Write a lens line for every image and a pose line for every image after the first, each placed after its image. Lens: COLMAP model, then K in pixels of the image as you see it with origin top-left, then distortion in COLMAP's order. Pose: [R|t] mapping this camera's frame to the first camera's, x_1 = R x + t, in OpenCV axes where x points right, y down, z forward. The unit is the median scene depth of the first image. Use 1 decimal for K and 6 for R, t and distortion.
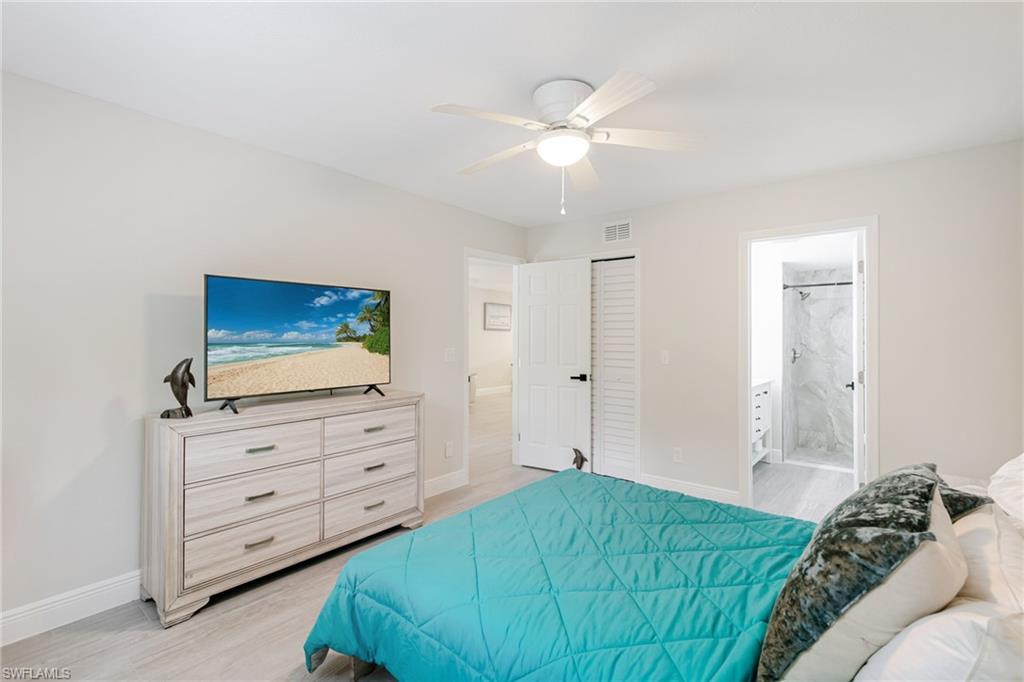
lens RADIAL K [[470.0, 0, 505.2], [0, 470.0, 343.1], [0, 0, 1]] dist [0.011944, -0.002316]
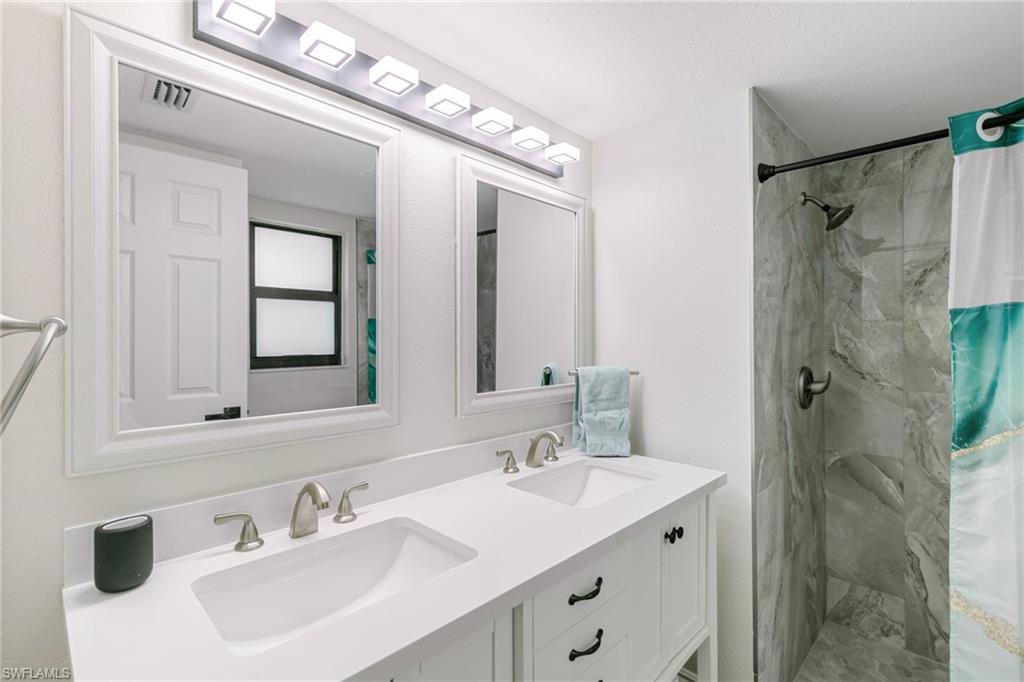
lens RADIAL K [[470.0, 0, 508.0], [0, 470.0, 341.0], [0, 0, 1]] dist [0.011944, -0.002316]
pose [[0.995731, 0.004426, -0.092200, 0.409726], [-0.005116, 0.999961, -0.007244, -0.004200], [0.092164, 0.007685, 0.995714, 0.608217]]
